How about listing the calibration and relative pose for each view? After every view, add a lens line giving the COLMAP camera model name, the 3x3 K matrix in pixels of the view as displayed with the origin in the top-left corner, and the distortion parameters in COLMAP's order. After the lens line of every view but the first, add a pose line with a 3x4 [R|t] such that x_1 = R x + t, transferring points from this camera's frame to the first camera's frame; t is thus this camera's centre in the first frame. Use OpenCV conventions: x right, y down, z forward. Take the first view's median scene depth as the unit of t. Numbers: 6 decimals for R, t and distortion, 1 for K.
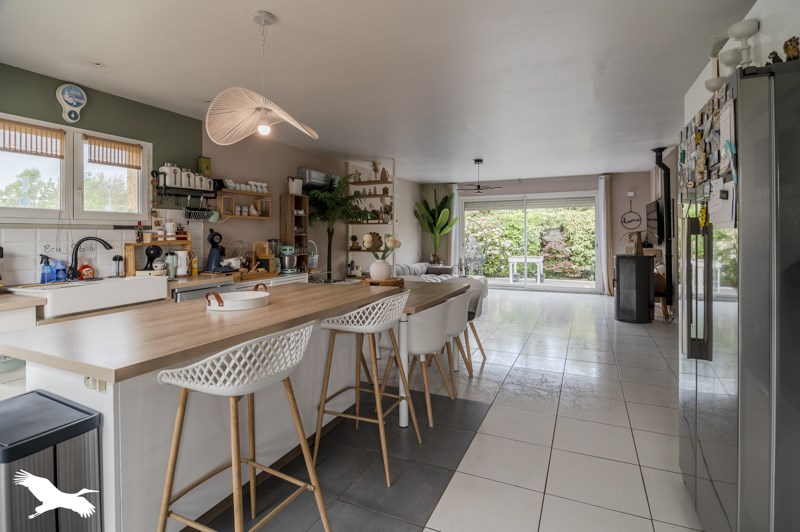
lens RADIAL K [[398.9, 0, 400.4], [0, 398.9, 237.9], [0, 0, 1]] dist [-0.000017, -0.000003]
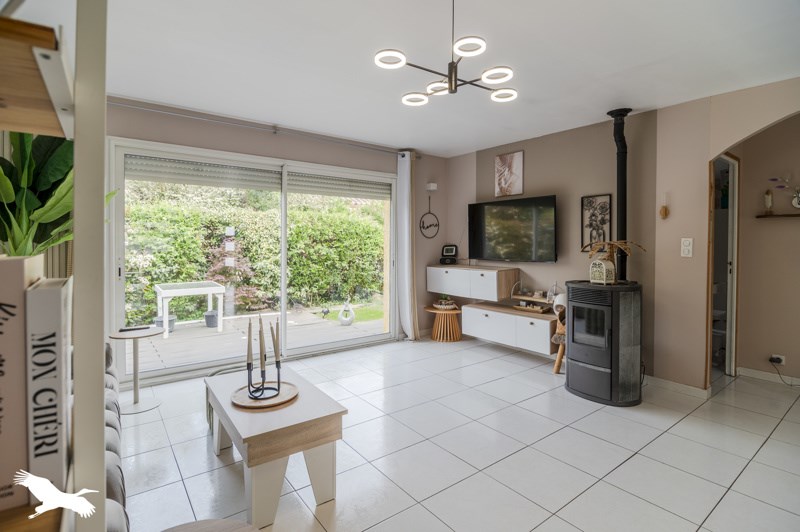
lens RADIAL K [[394.0, 0, 399.7], [0, 394.0, 250.7], [0, 0, 1]] dist [-0.000733, -0.000085]
pose [[0.470872, -0.009470, 0.882151, -0.031728], [0.000952, 0.999947, 0.010227, -0.004930], [-0.882201, -0.003976, 0.470856, 0.494694]]
